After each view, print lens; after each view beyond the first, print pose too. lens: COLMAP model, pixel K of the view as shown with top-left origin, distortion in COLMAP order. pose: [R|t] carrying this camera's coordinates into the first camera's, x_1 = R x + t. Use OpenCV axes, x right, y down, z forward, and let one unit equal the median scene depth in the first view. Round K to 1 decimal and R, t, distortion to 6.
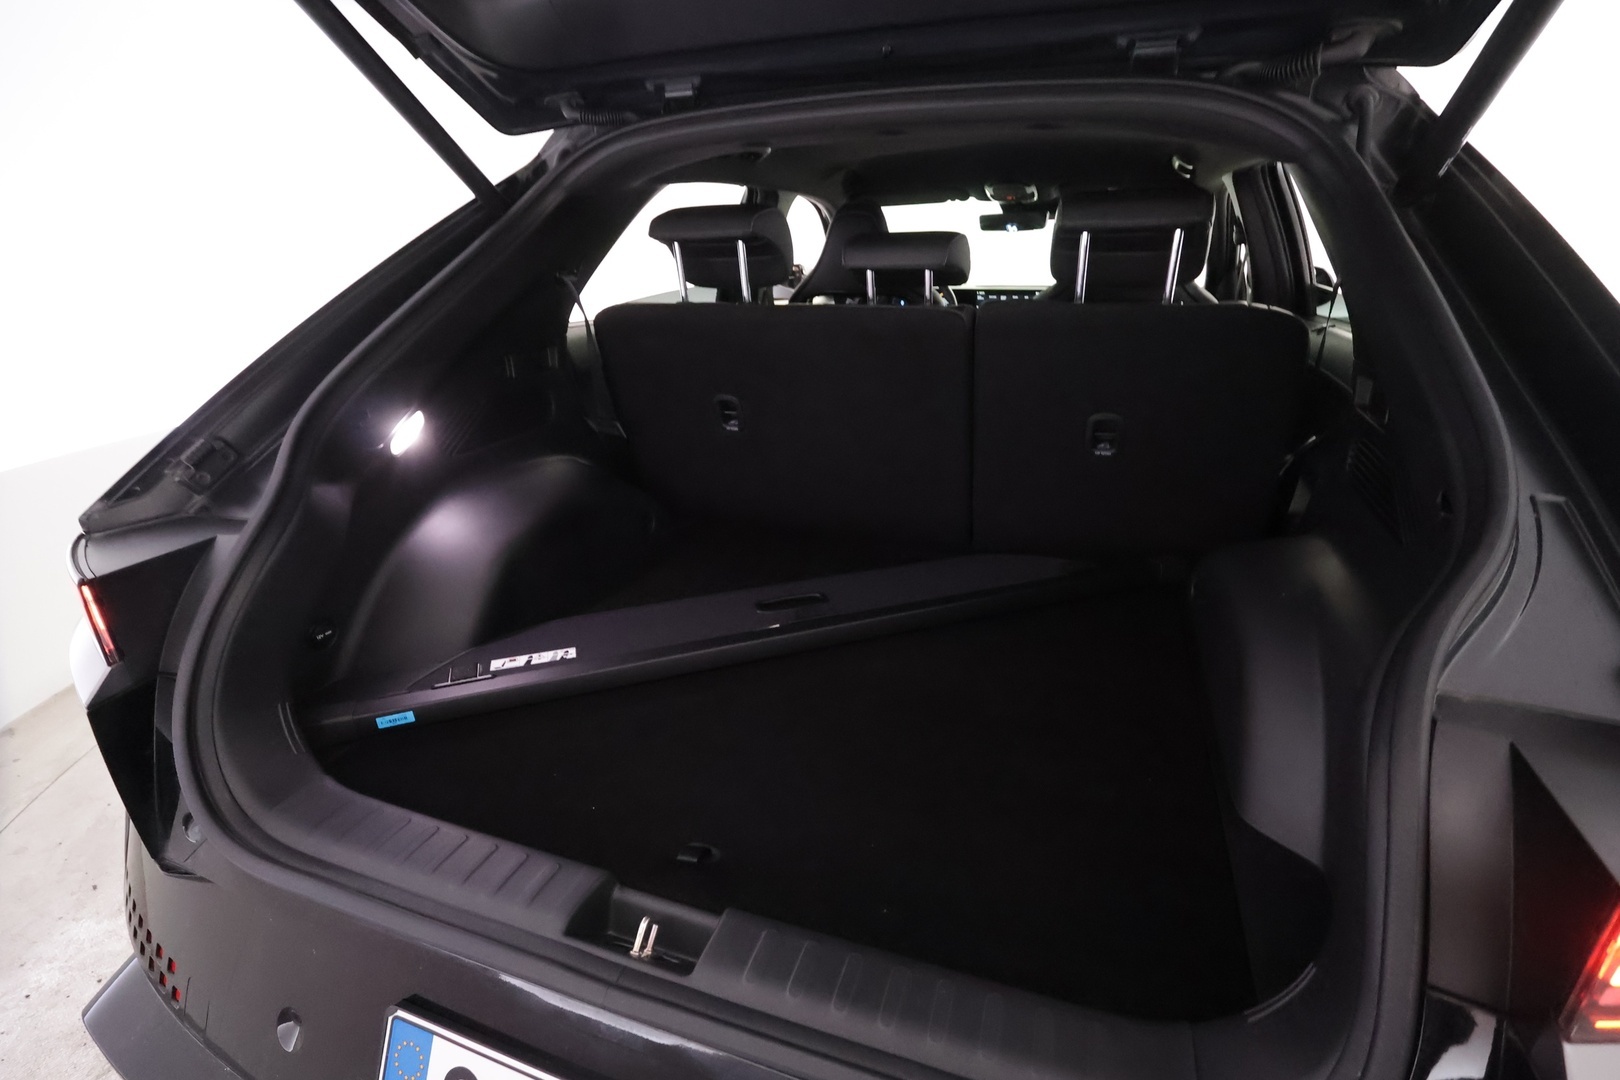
lens RADIAL K [[760.7, 0, 811.7], [0, 760.7, 544.5], [0, 0, 1]] dist [0.004932, 0.002458]
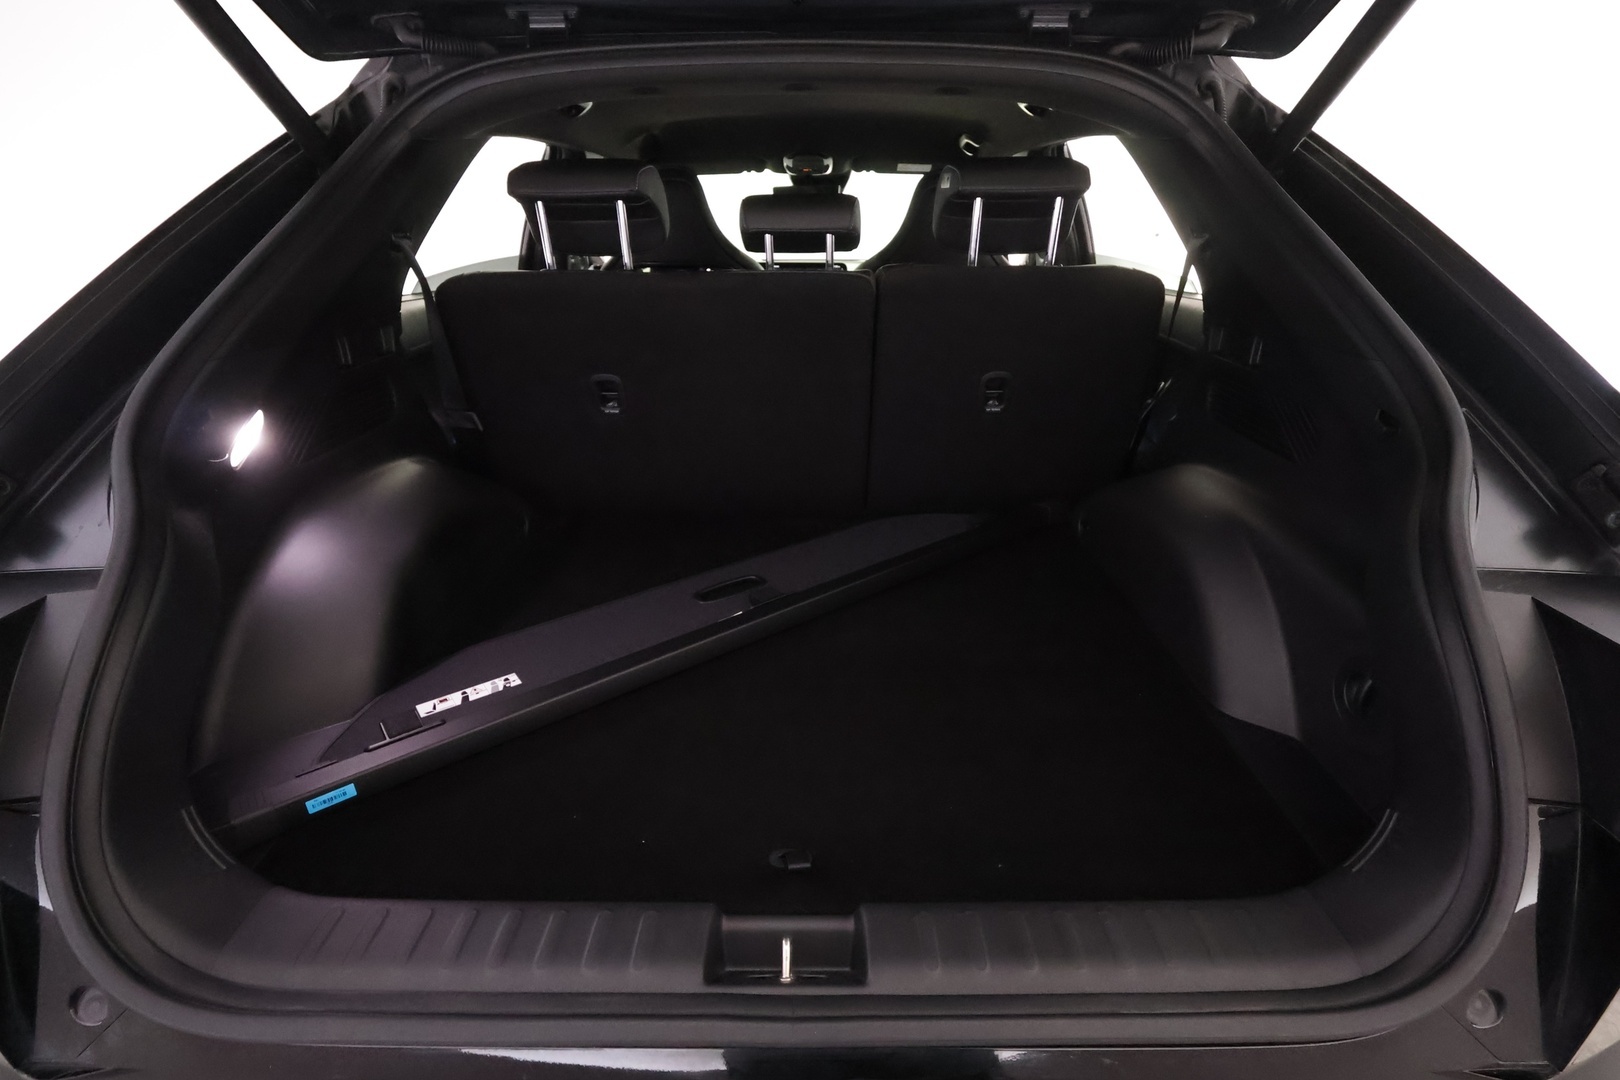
lens RADIAL K [[760.7, 0, 811.7], [0, 760.7, 544.5], [0, 0, 1]] dist [0.004932, 0.002458]
pose [[0.940781, -0.121011, 0.316682, -0.241512], [0.113814, 0.992647, 0.041202, -0.005391], [-0.319339, -0.002719, 0.947637, 0.077512]]
